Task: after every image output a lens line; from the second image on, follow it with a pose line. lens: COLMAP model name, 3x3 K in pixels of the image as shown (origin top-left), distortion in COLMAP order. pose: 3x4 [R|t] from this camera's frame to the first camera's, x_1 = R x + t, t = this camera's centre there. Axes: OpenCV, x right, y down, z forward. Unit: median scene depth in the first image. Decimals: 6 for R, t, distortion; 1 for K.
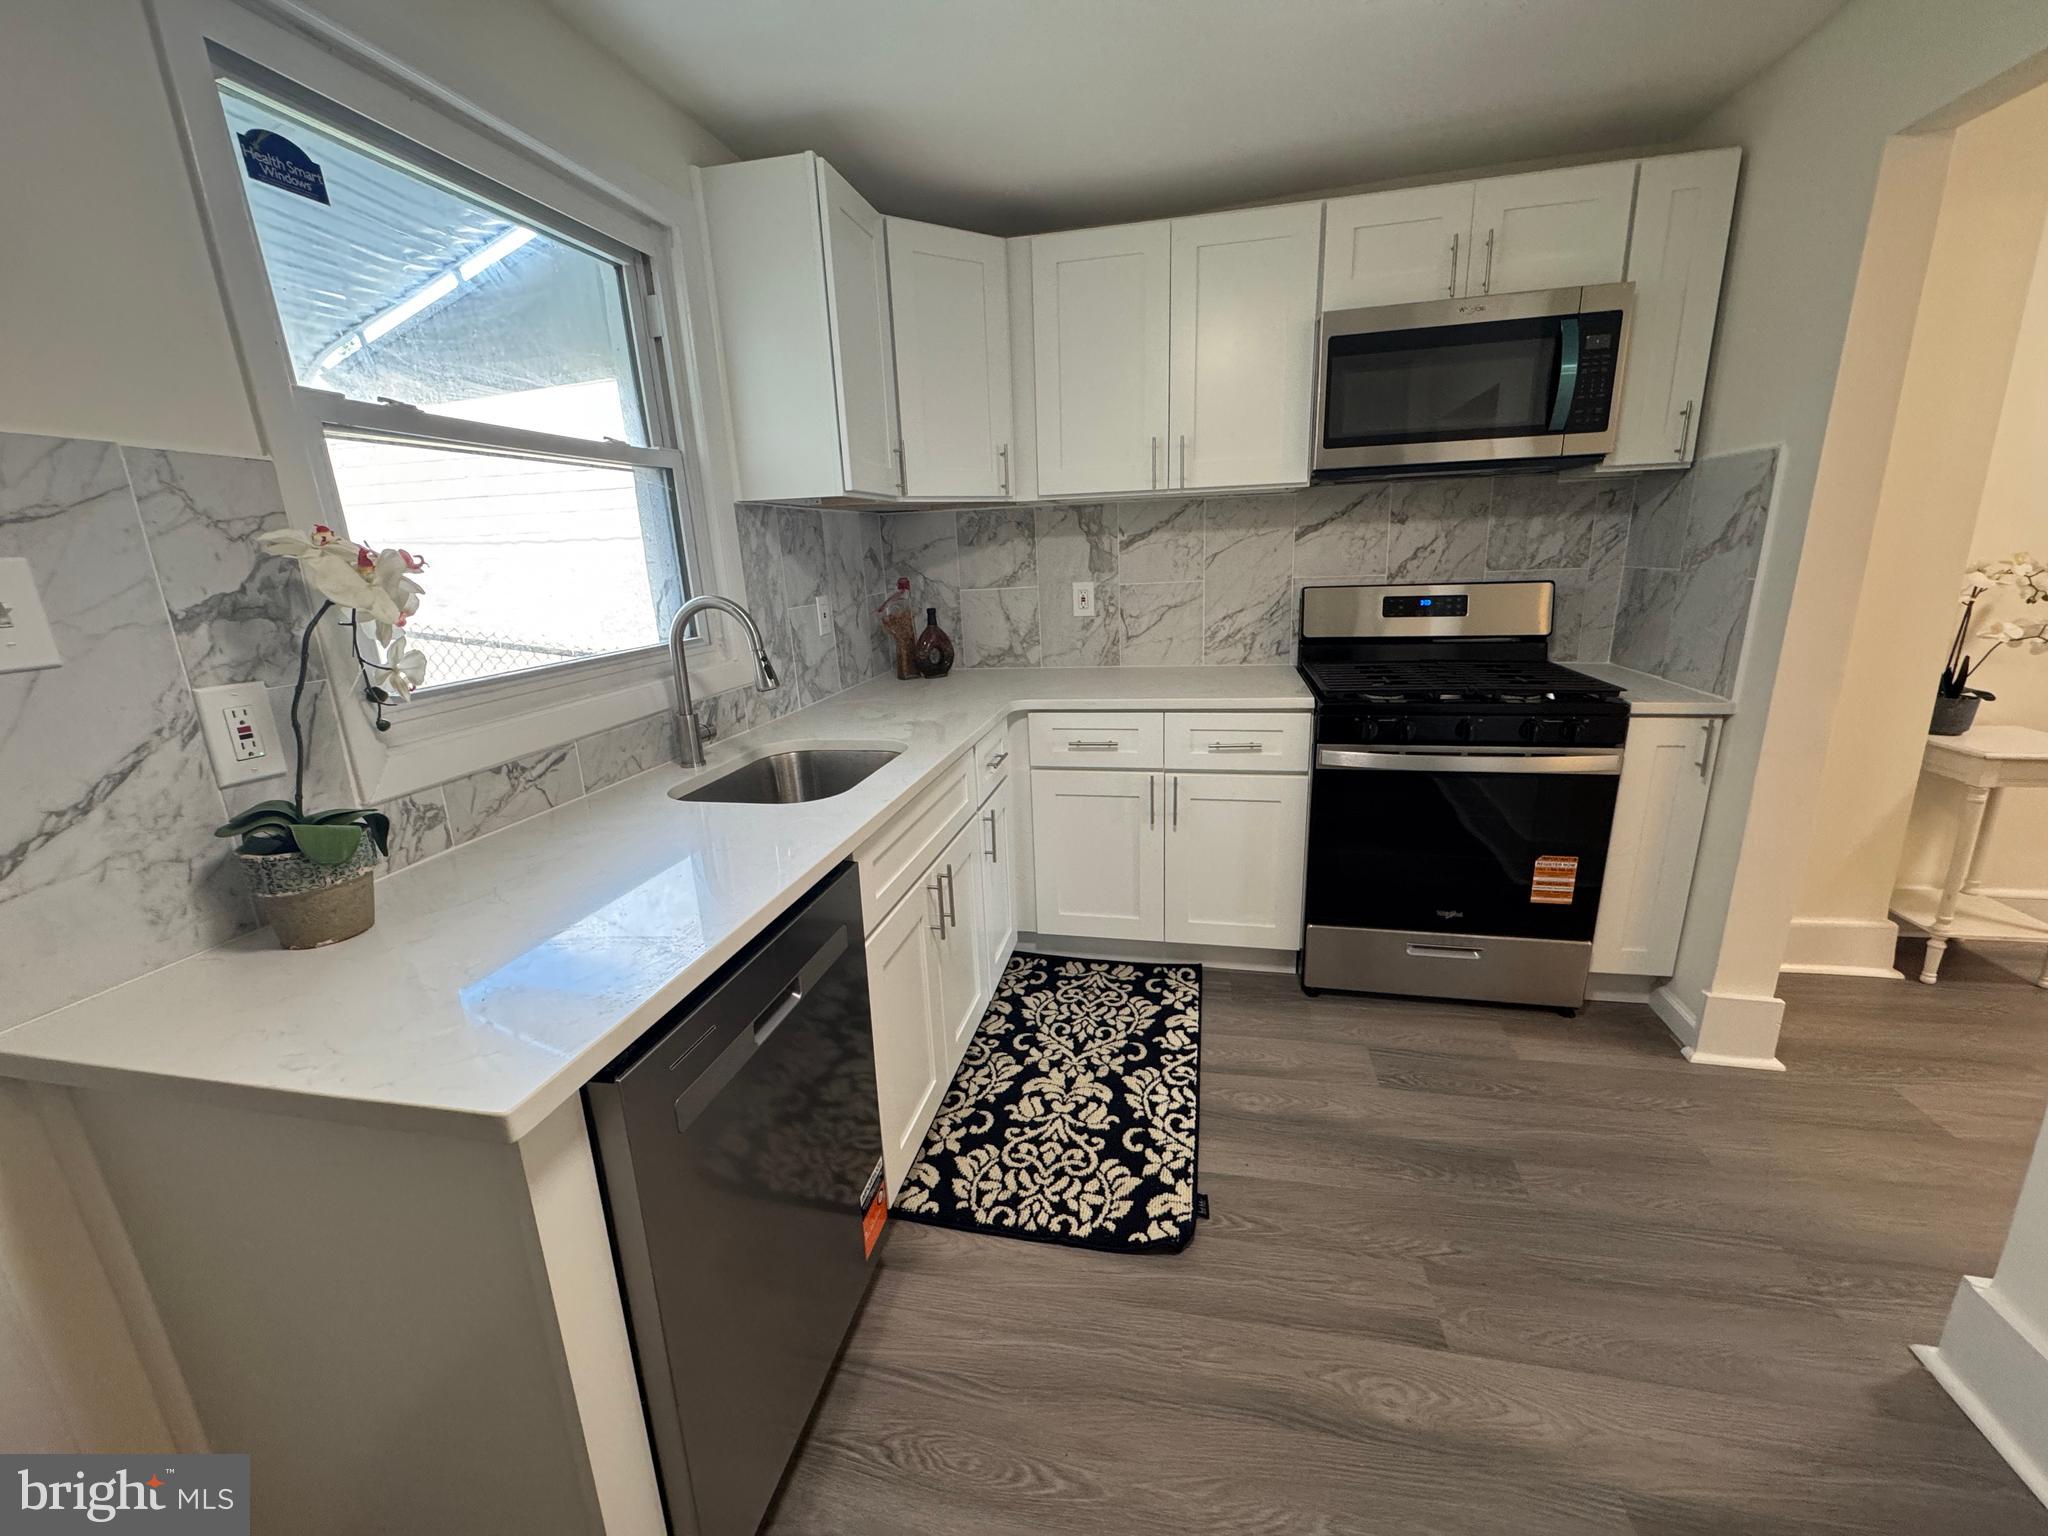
lens RADIAL K [[816.5, 0, 1024.9], [0, 816.5, 764.5], [0, 0, 1]] dist [-0.004828, 0.000608]
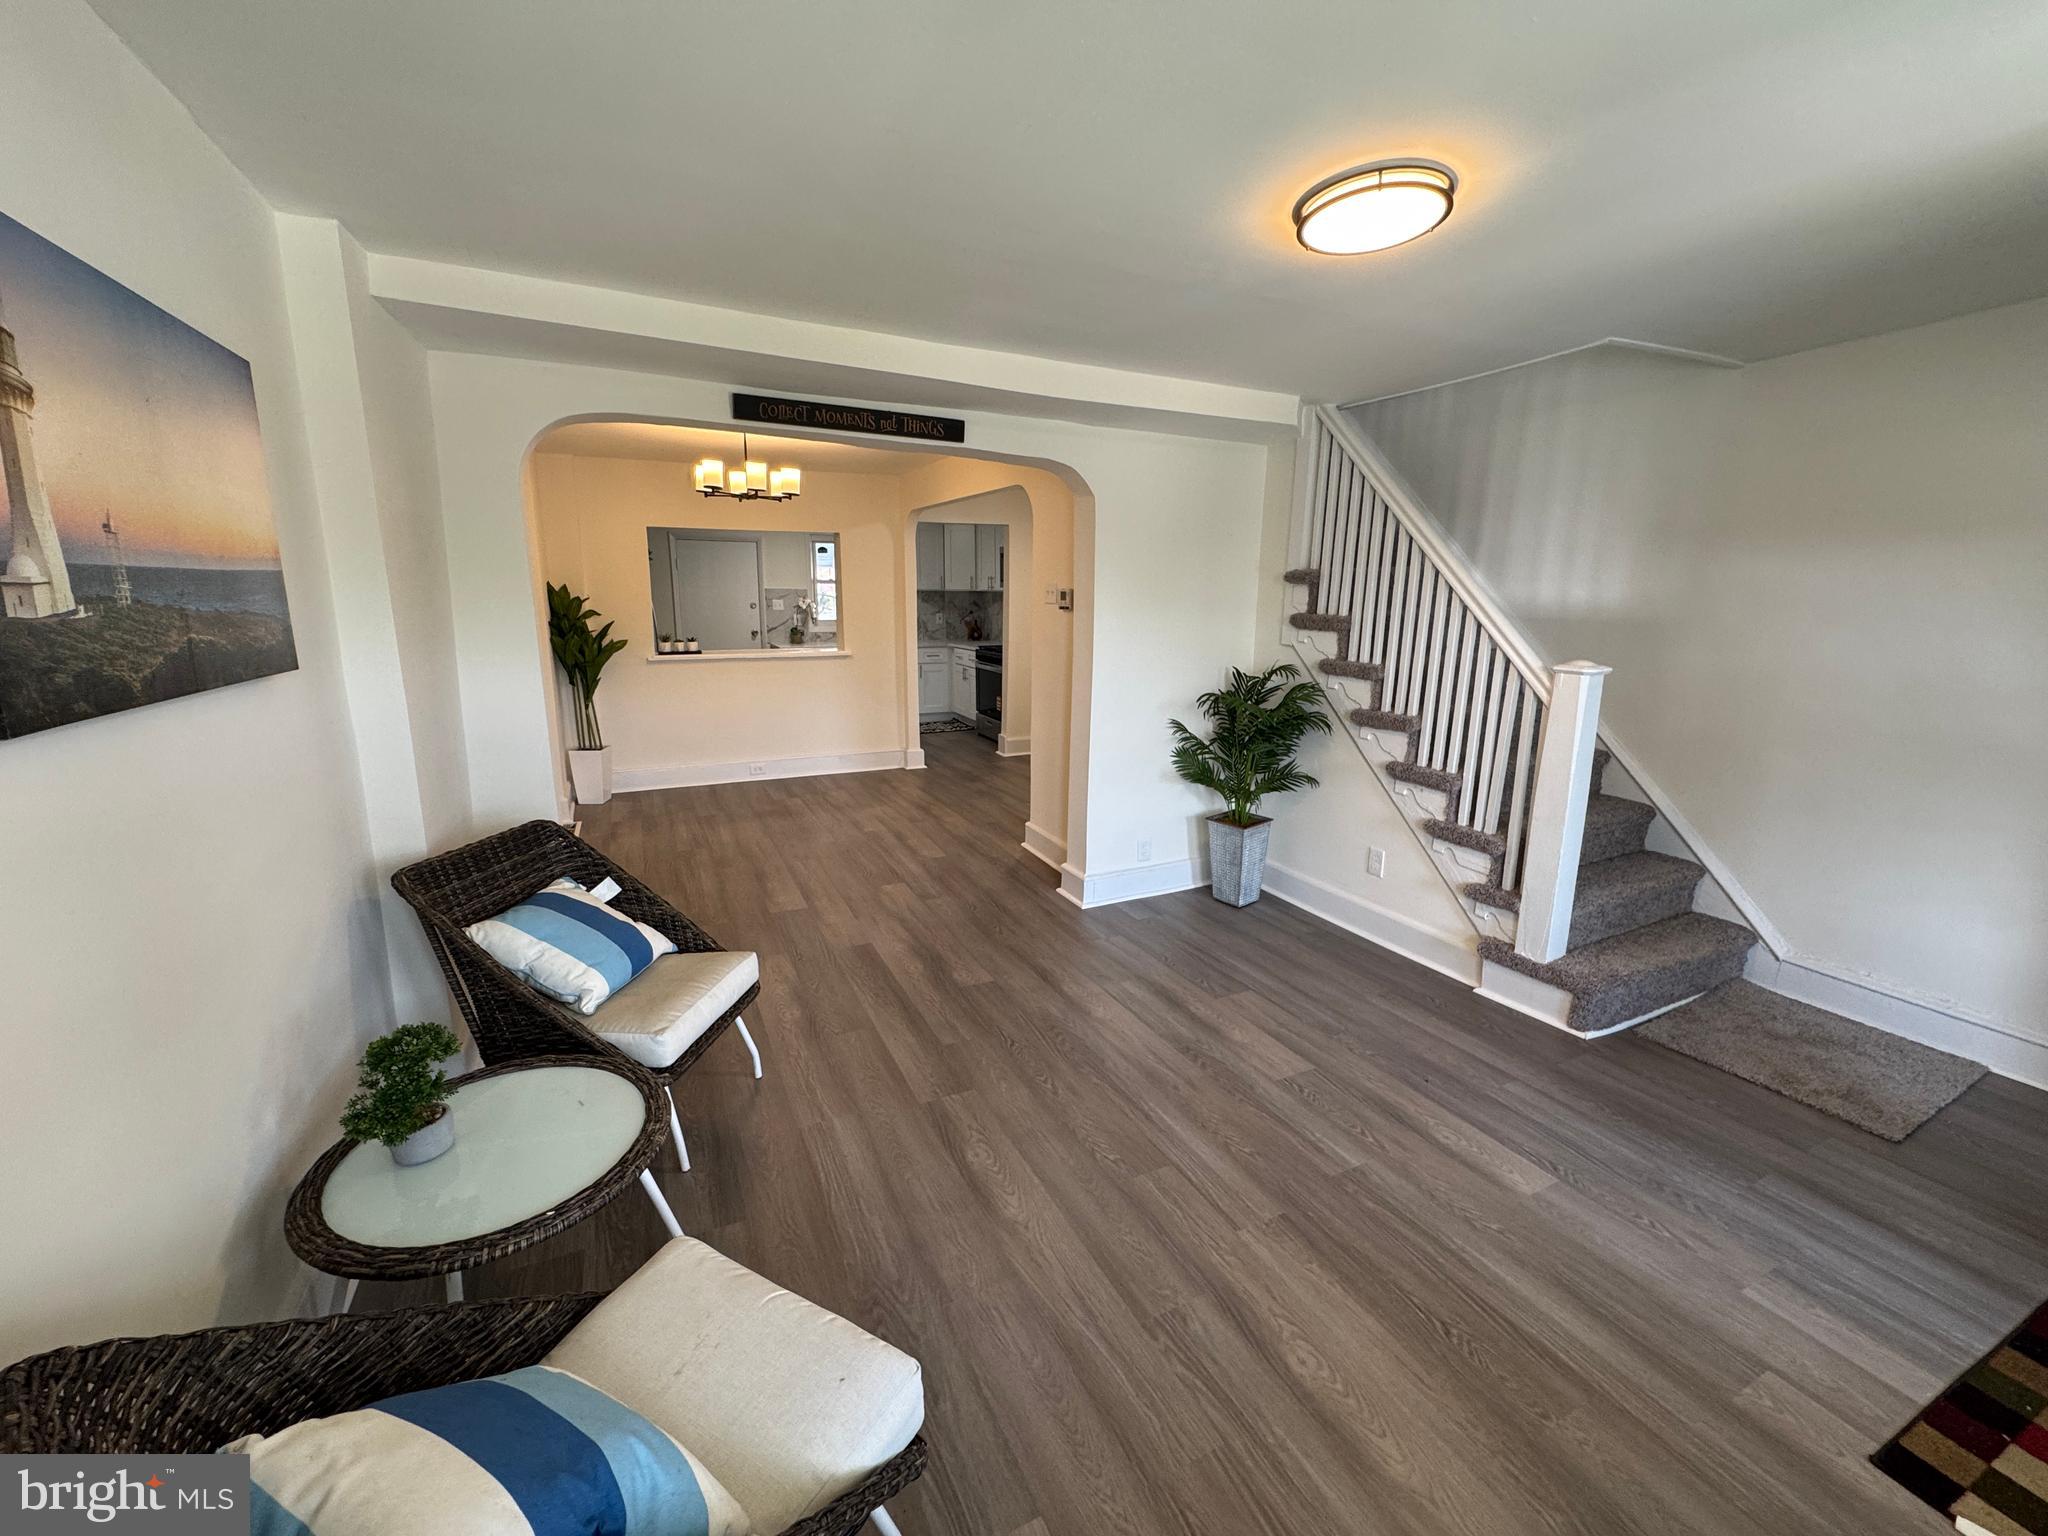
lens RADIAL K [[816.5, 0, 1024.9], [0, 816.5, 764.5], [0, 0, 1]] dist [-0.004828, 0.000608]
pose [[0.600223, 0.210678, -0.771587, 3.340447], [-0.235385, 0.968493, 0.081335, 0.077459], [0.764412, 0.132801, 0.630902, -1.083067]]
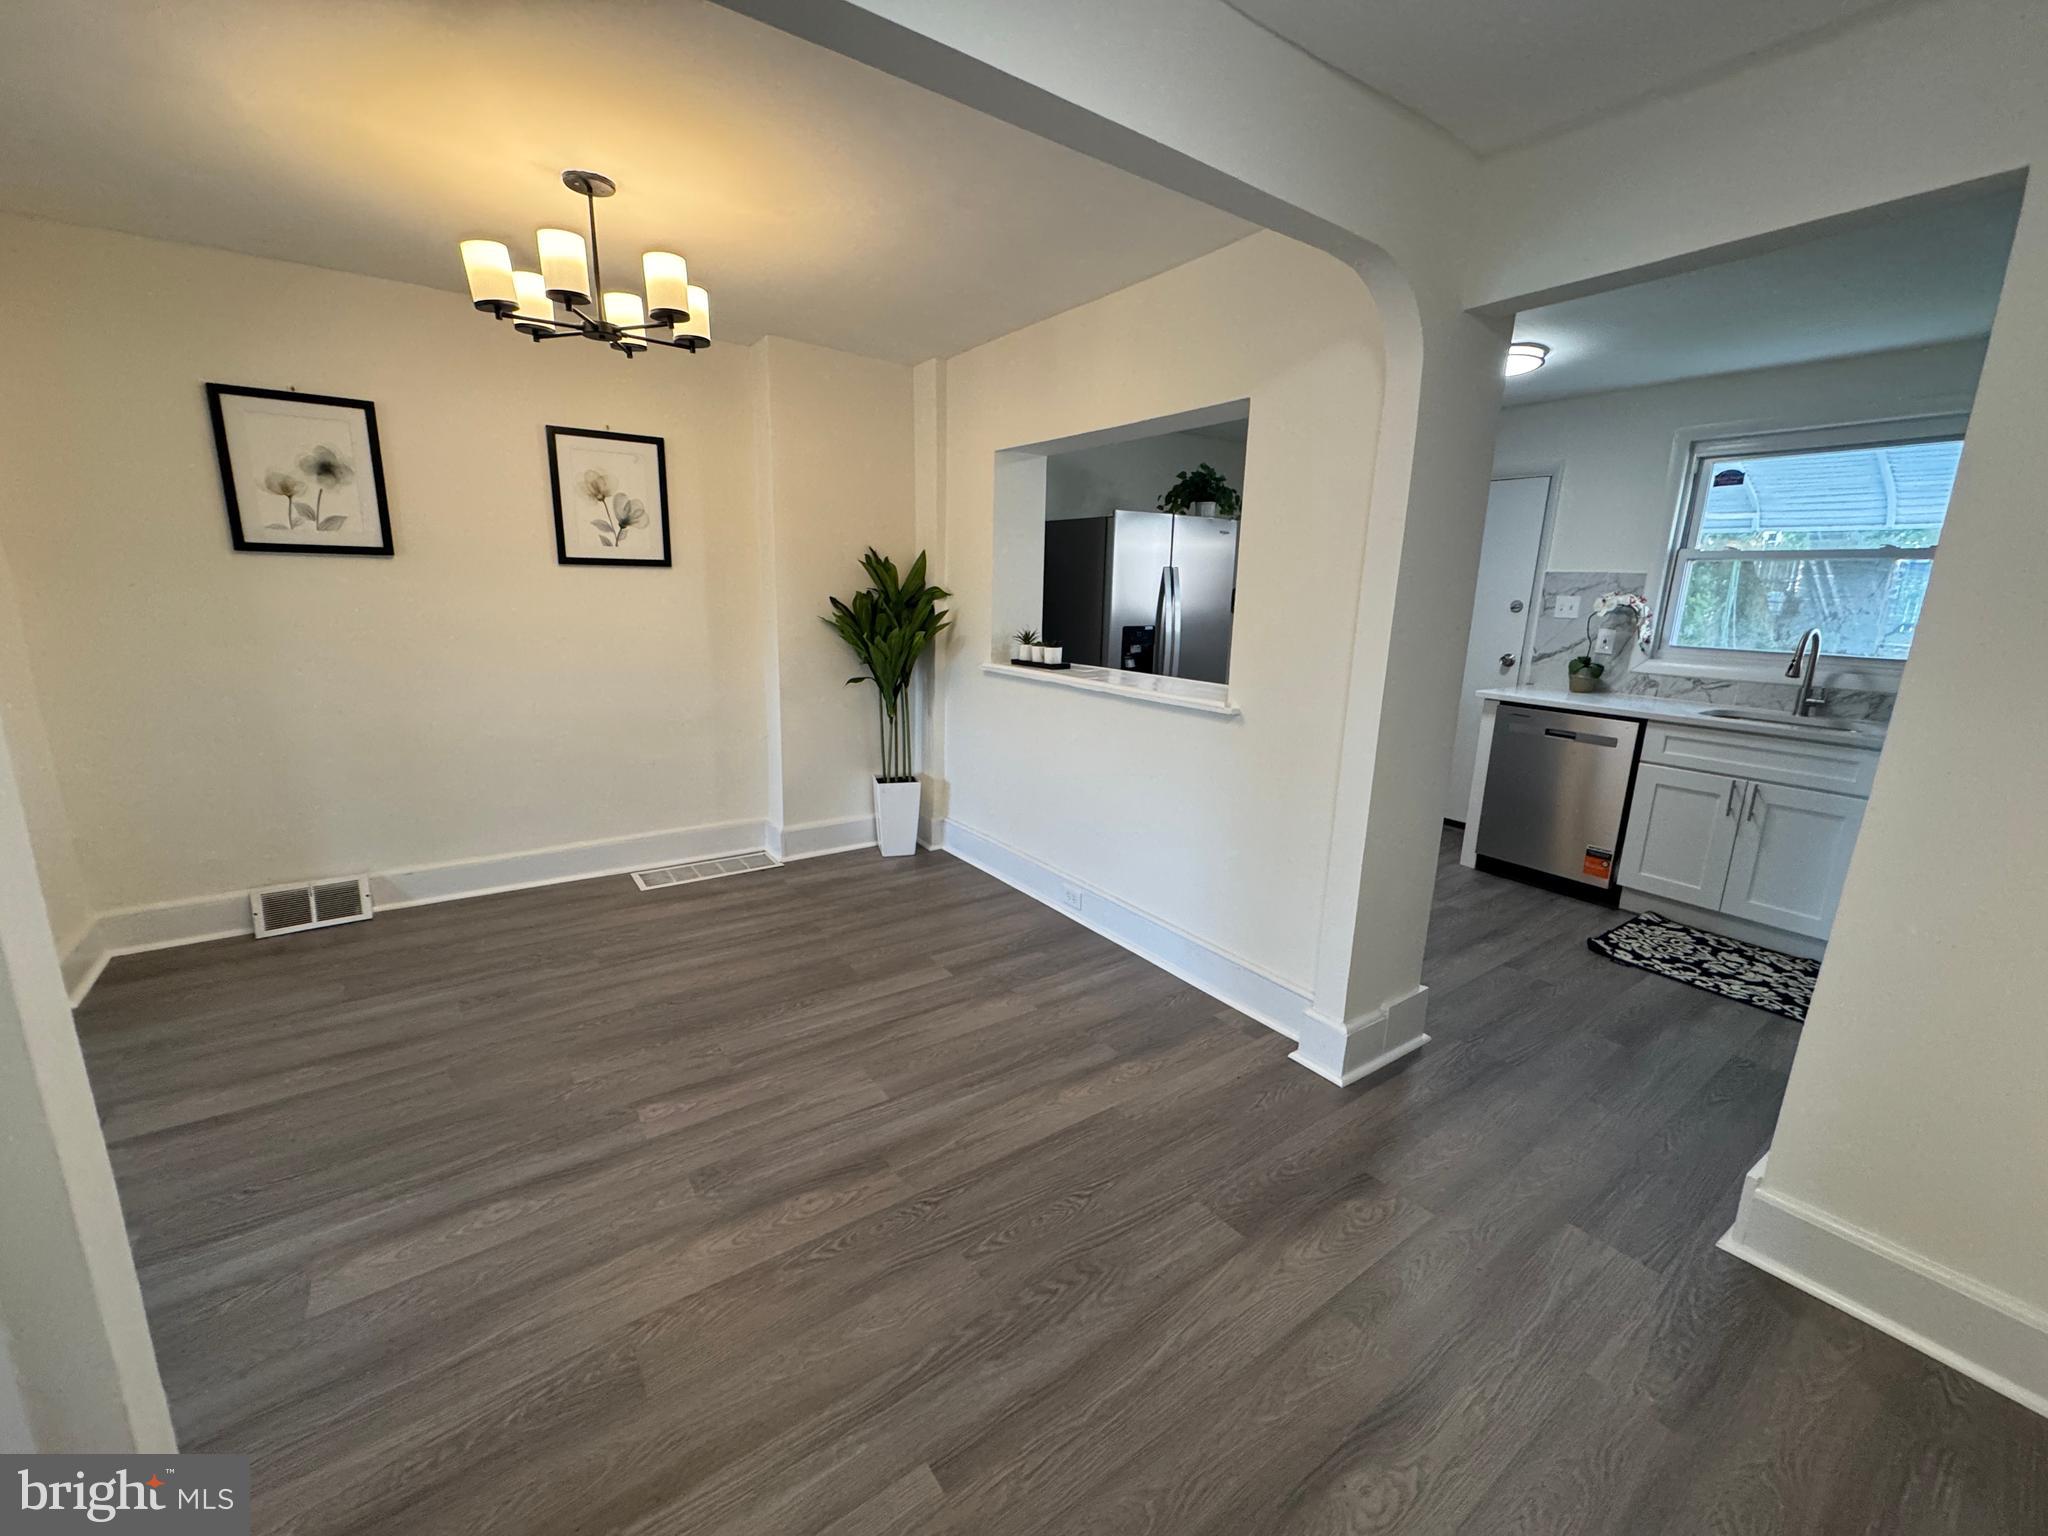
lens RADIAL K [[816.5, 0, 1024.9], [0, 816.5, 764.5], [0, 0, 1]] dist [-0.004828, 0.000608]
pose [[-0.682461, 0.179244, -0.708603, 1.703256], [-0.184246, 0.895972, 0.404089, -0.256283], [0.707319, 0.406332, -0.578441, 0.671869]]
